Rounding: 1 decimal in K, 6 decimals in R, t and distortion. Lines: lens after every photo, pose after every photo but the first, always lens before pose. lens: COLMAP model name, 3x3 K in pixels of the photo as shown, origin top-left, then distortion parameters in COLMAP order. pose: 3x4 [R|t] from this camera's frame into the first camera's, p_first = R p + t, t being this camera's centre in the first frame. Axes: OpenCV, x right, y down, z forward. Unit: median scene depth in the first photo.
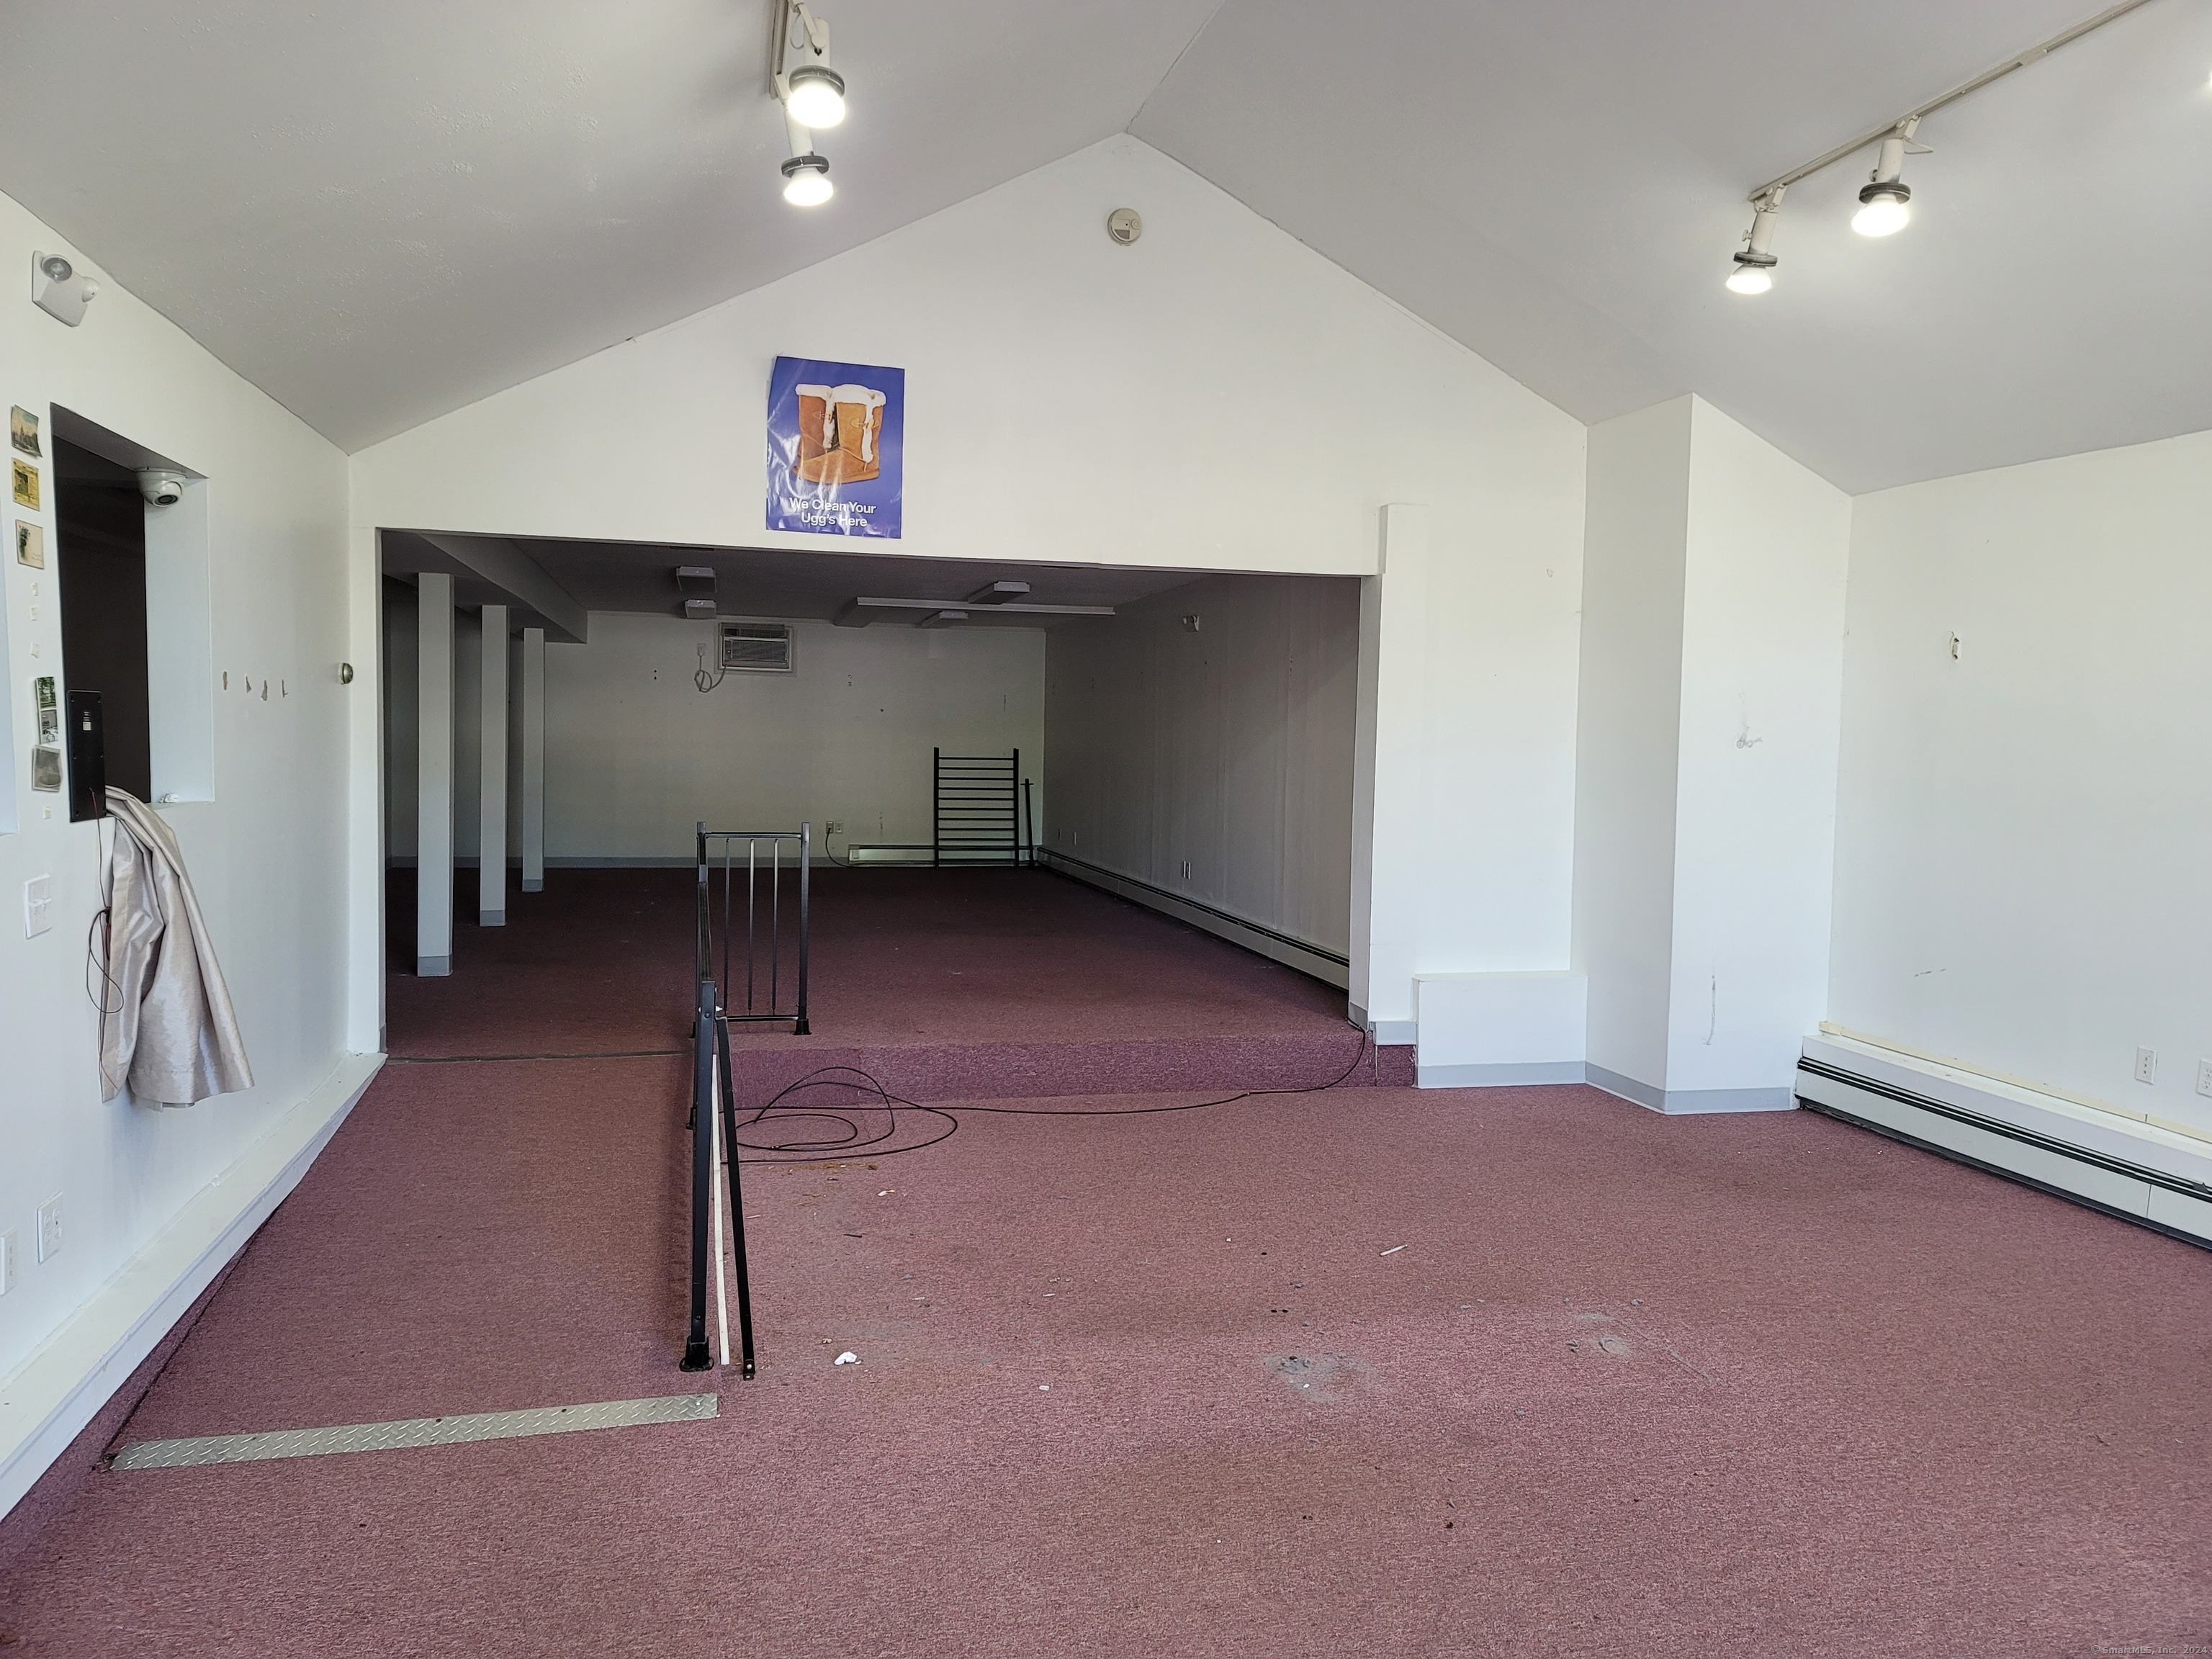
lens RADIAL K [[1598.1, 0, 1114.1], [0, 1598.1, 822.8], [0, 0, 1]] dist [0.049030, -0.010501]
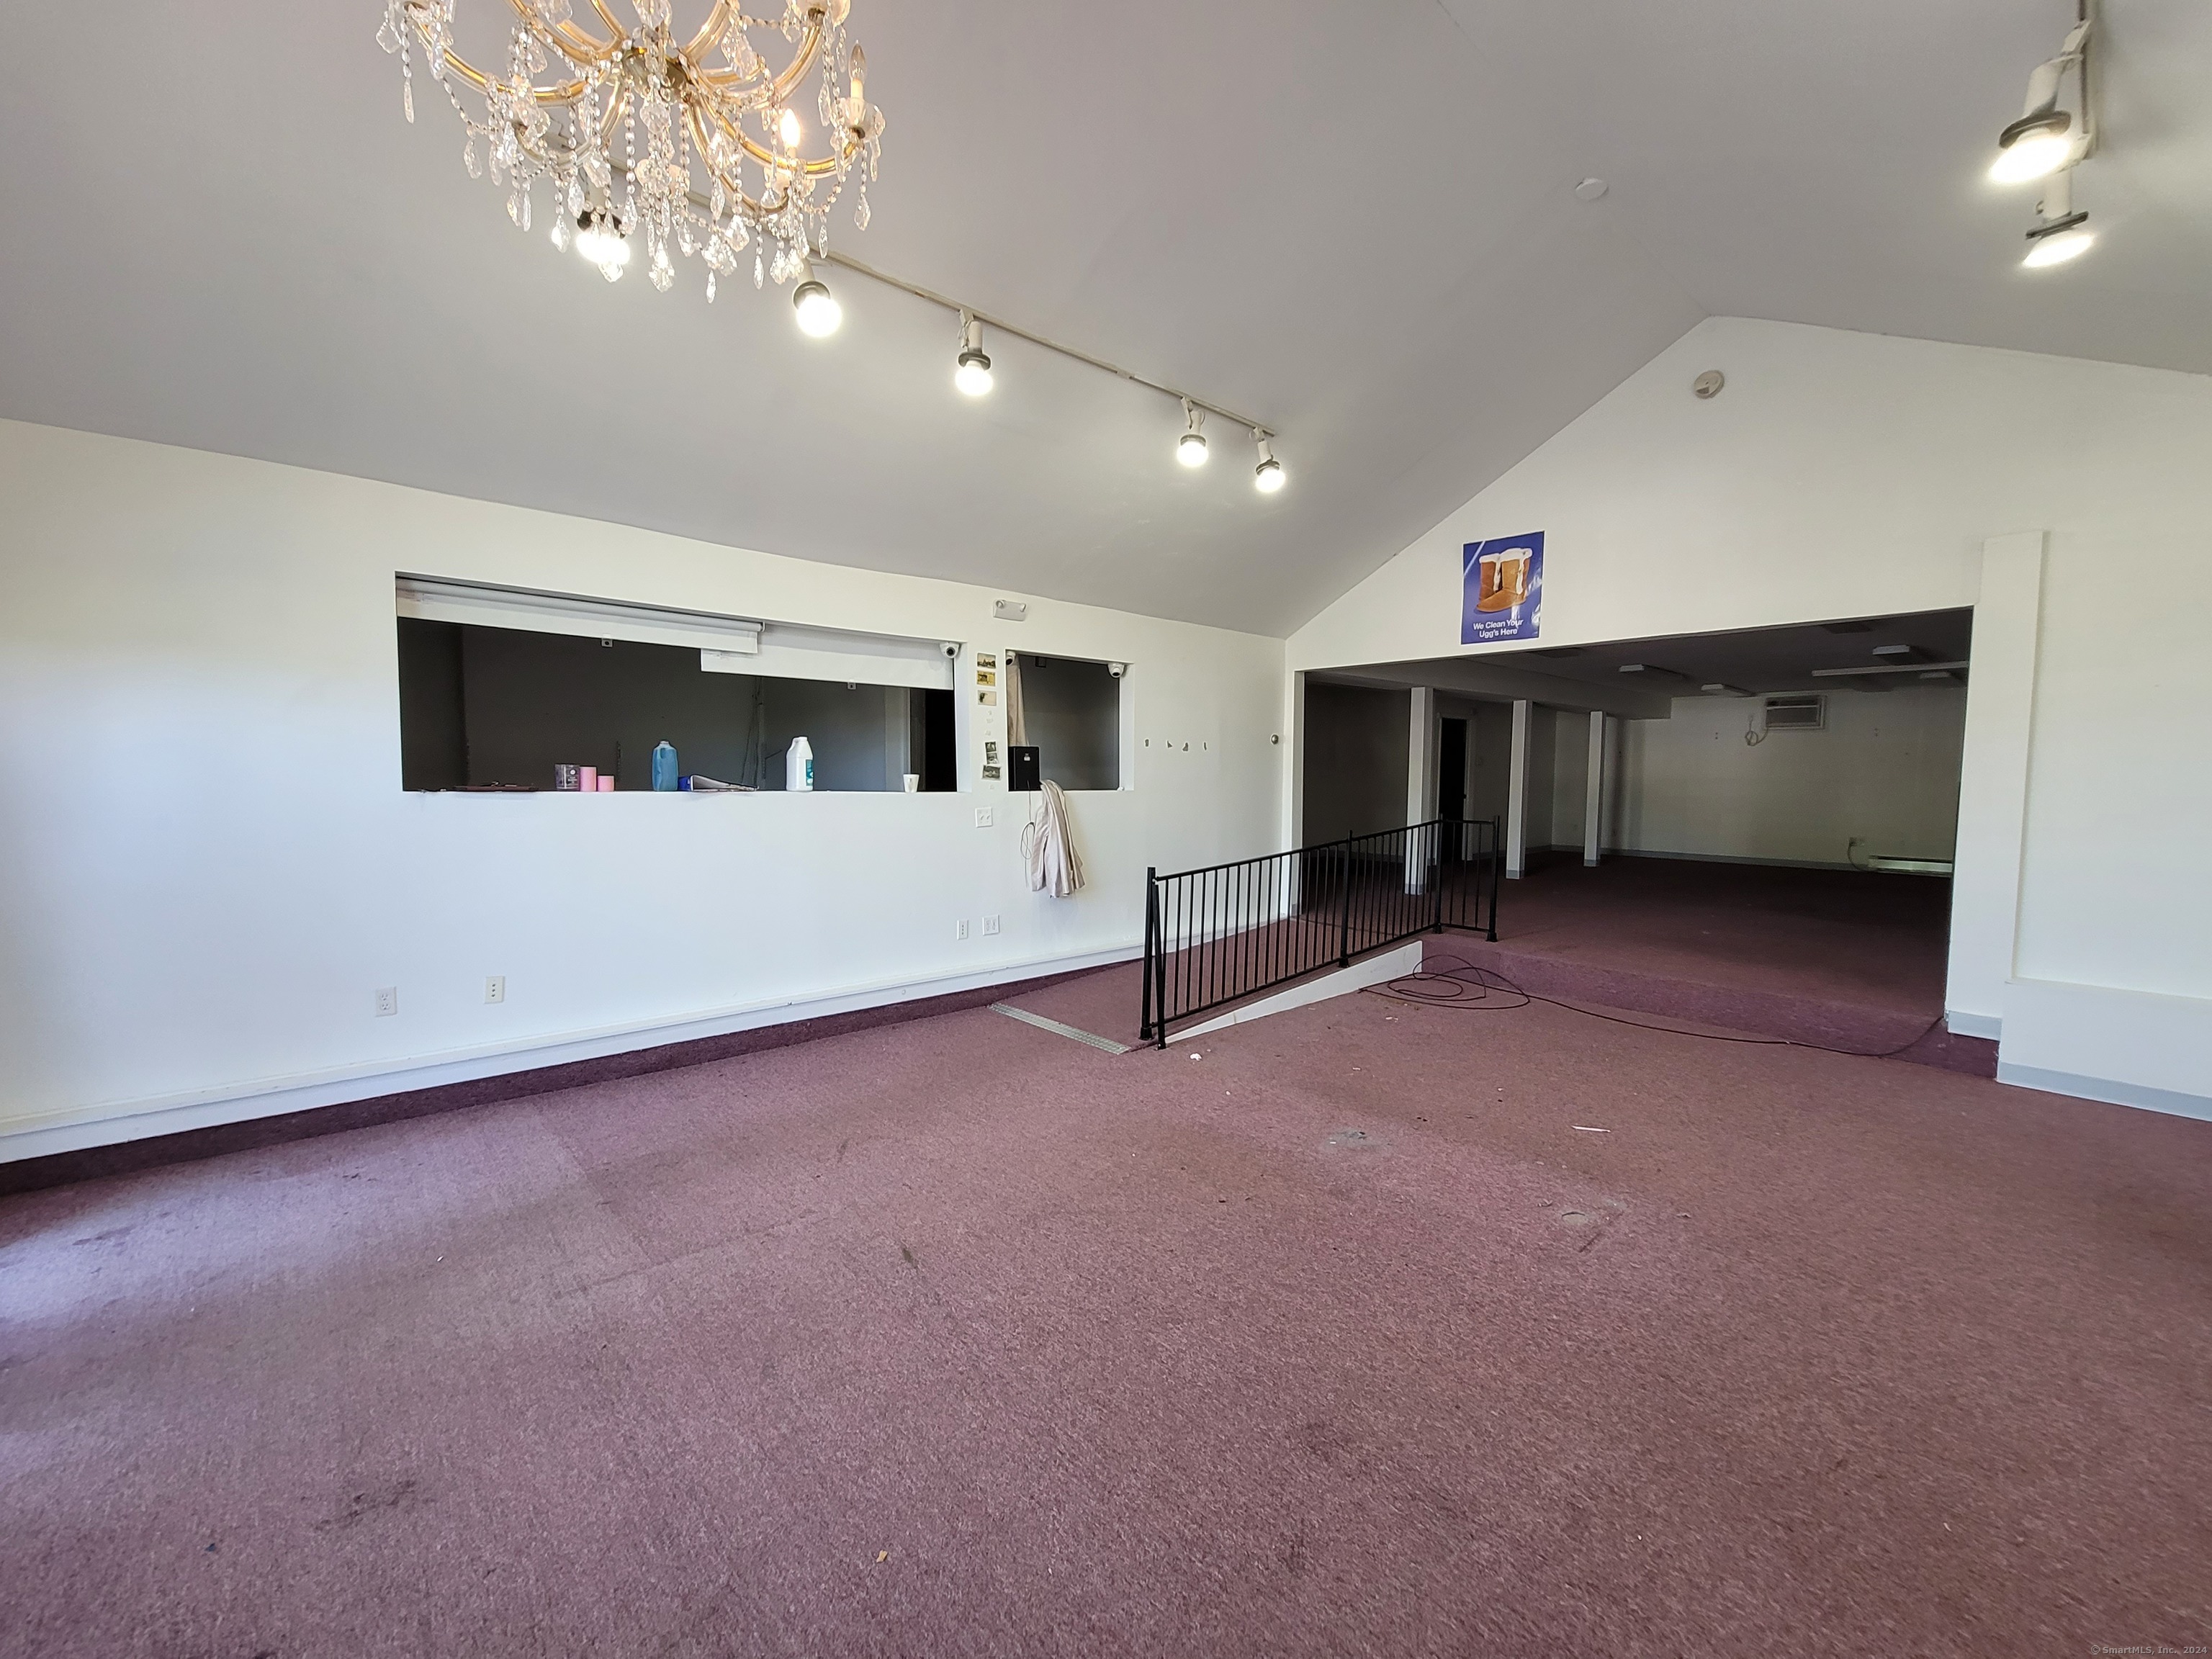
lens RADIAL K [[900.9, 0, 1115.3], [0, 900.9, 837.5], [0, 0, 1]] dist [-0.004270, 0.000410]
pose [[0.470702, 0.047787, -0.880997, 0.442338], [-0.046874, 0.998476, 0.029116, 0.013769], [0.881046, 0.027591, 0.472224, 0.201389]]
